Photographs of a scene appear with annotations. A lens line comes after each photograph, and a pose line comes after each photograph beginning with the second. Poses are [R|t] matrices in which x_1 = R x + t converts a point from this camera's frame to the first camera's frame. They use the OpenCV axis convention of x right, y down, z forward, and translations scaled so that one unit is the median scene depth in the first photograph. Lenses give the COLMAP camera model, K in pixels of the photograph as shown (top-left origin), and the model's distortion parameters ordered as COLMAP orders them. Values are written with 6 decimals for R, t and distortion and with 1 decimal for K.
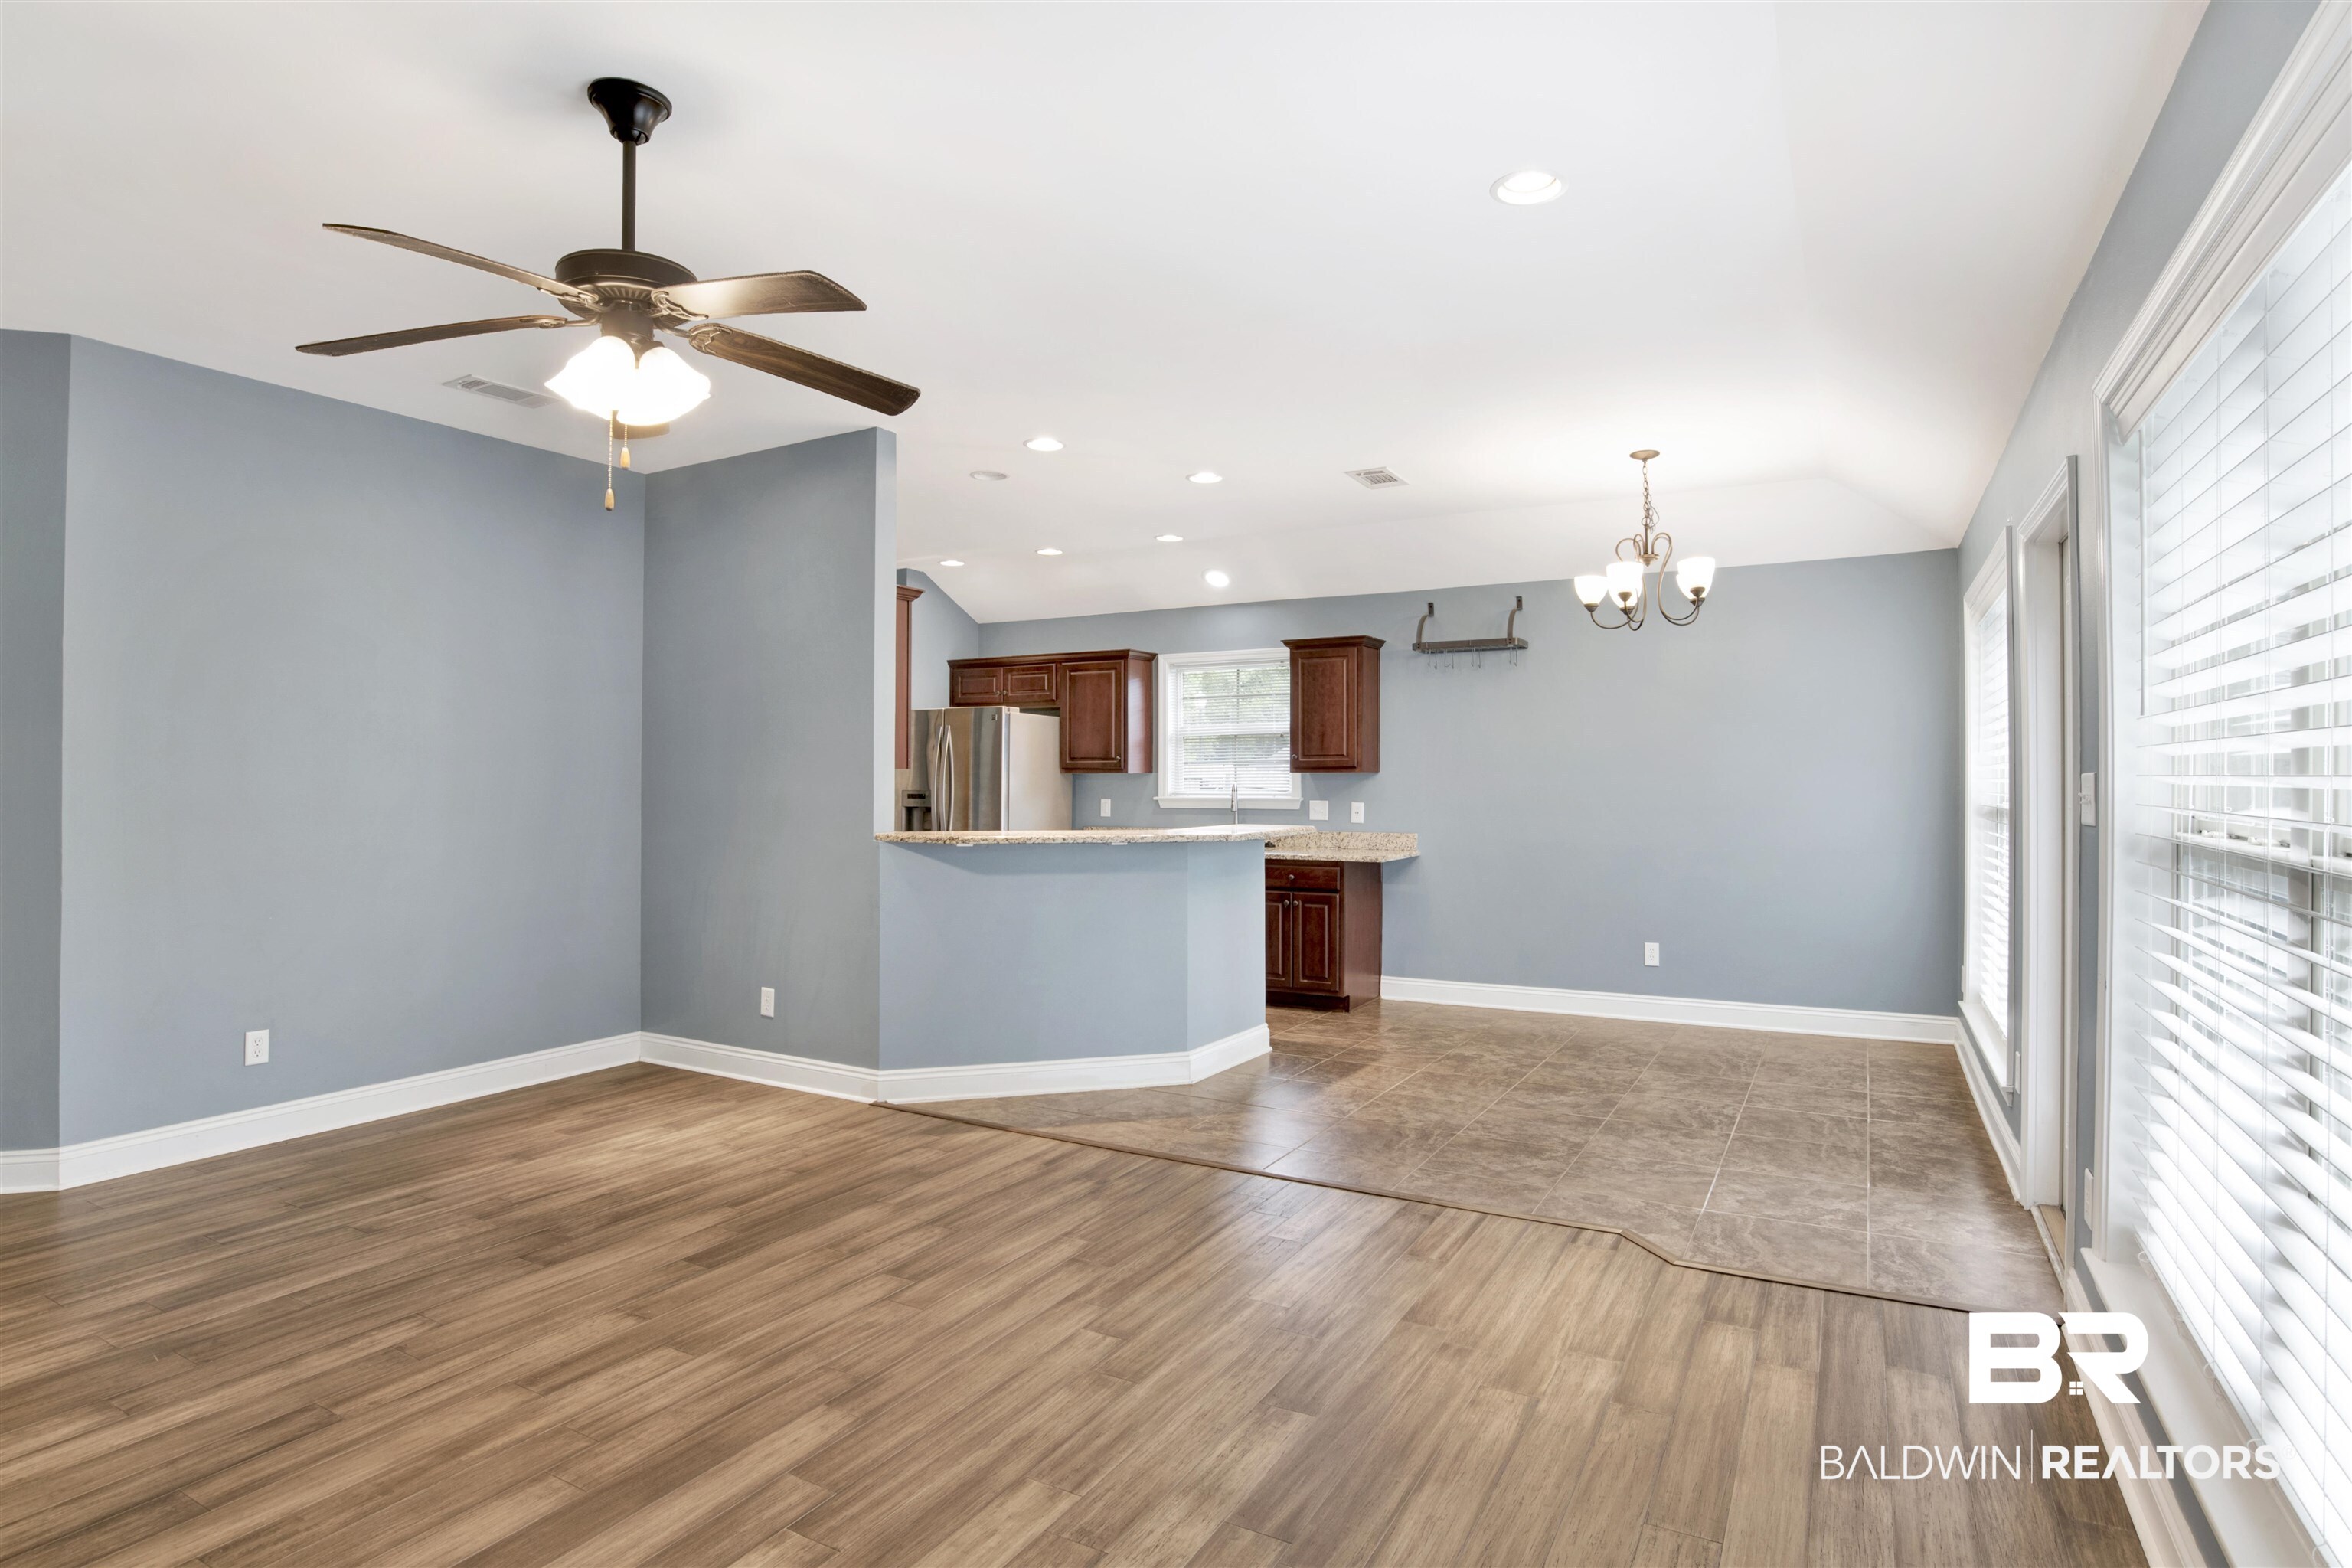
lens RADIAL K [[1223.8, 0, 1176.0], [0, 1223.8, 784.0], [0, 0, 1]] dist [-0.079419, 0.031507]
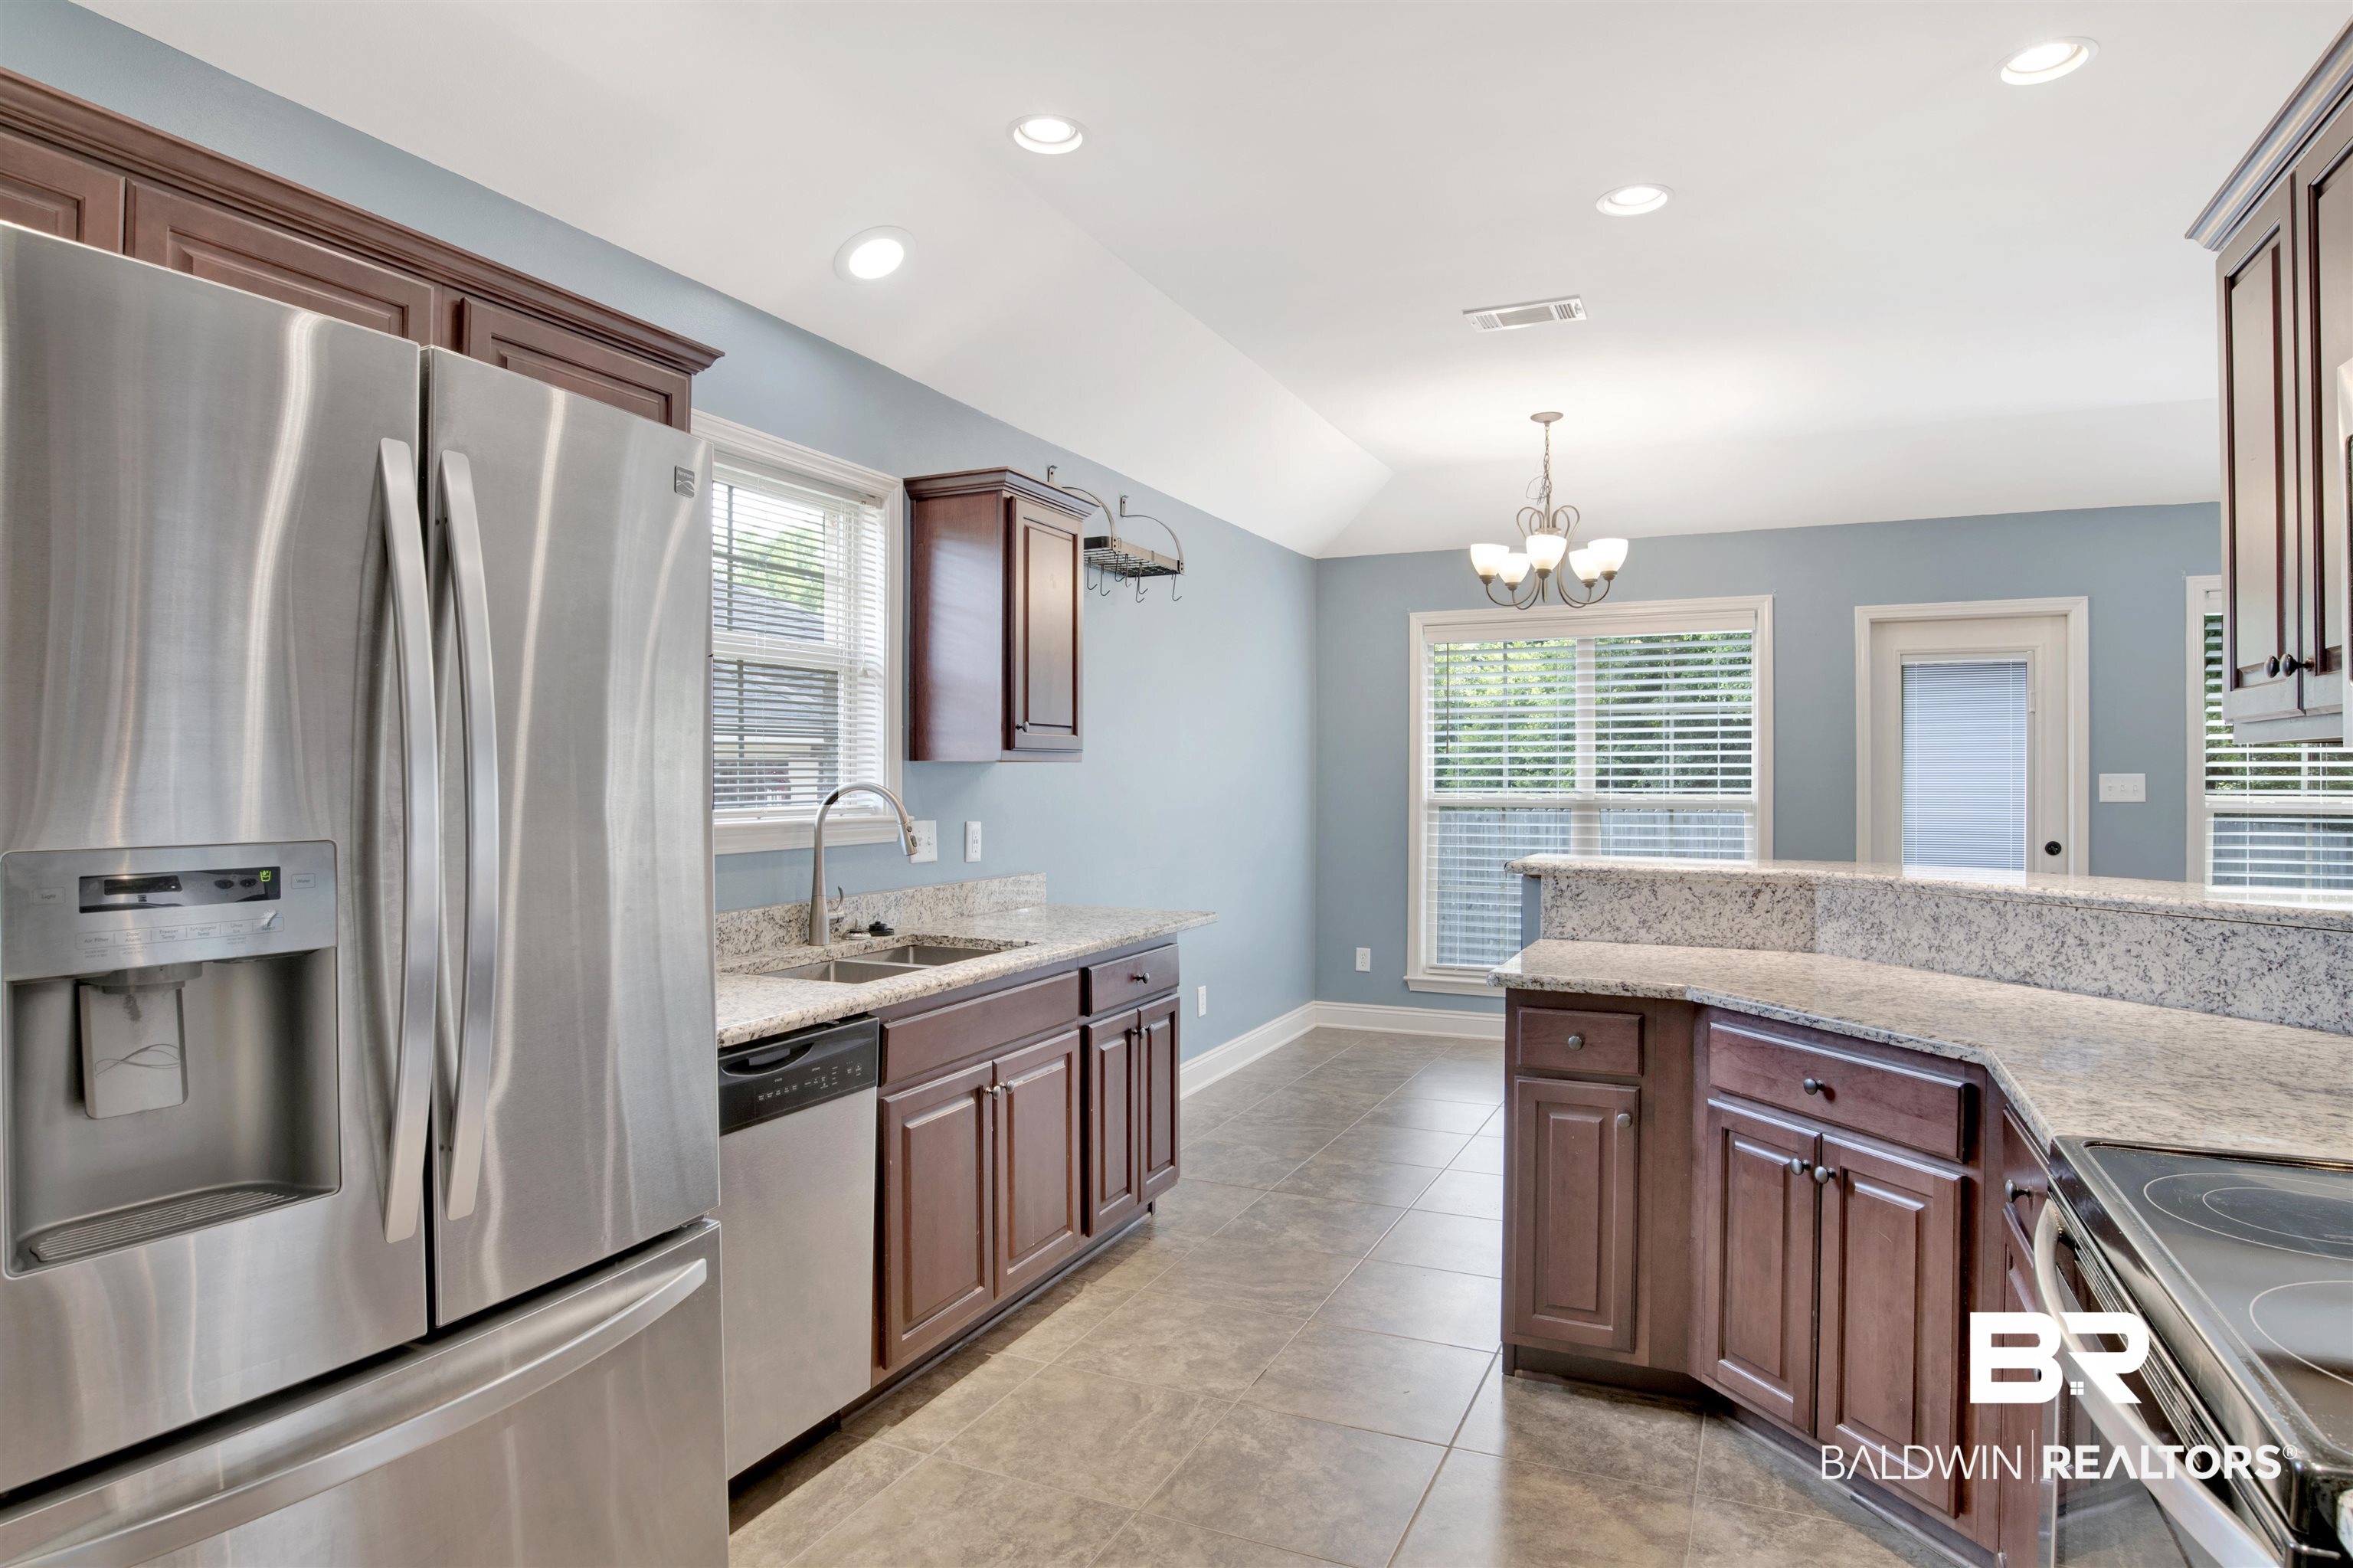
lens RADIAL K [[1309.0, 0, 1176.5], [0, 1309.0, 784.0], [0, 0, 1]] dist [-0.061401, 0.002660]
pose [[-0.085834, -0.000643, 0.996309, -0.407686], [-0.000079, 1.000000, 0.000638, -0.000775], [-0.996309, -0.000024, -0.085834, 0.993071]]
